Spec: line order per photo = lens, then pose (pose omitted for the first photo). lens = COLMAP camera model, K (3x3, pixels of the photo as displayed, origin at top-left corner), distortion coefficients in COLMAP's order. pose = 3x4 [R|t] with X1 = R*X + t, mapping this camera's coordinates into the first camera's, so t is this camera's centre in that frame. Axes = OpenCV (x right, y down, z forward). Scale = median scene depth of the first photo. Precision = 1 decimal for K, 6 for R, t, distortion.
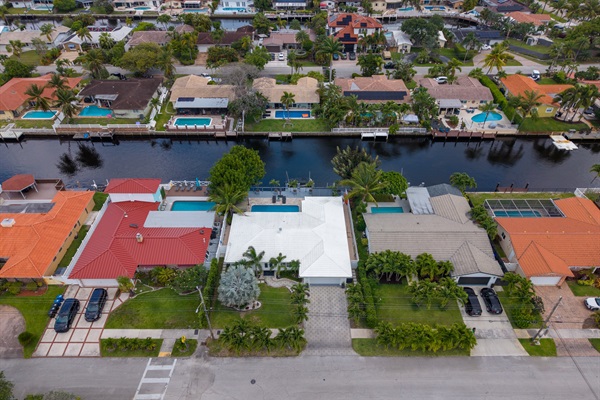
lens RADIAL K [[256.9, 0, 300.5], [0, 256.9, 195.2], [0, 0, 1]] dist [-0.000010, -0.000206]
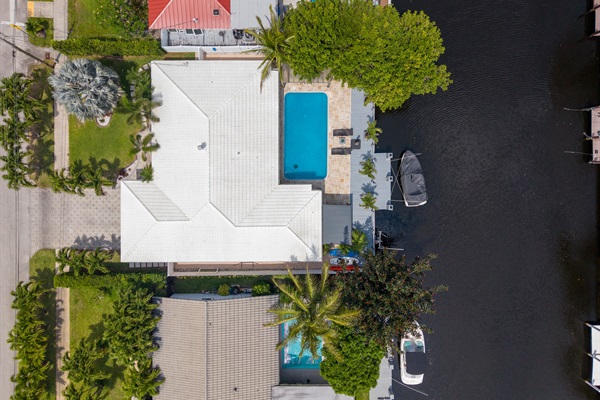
lens RADIAL K [[256.9, 0, 300.5], [0, 256.9, 195.2], [0, 0, 1]] dist [-0.000010, -0.000206]
pose [[0.012176, 0.999870, -0.010573, 0.056874], [-0.732477, 0.016117, 0.680601, -0.485627], [0.680683, -0.000543, 0.732578, 0.937204]]
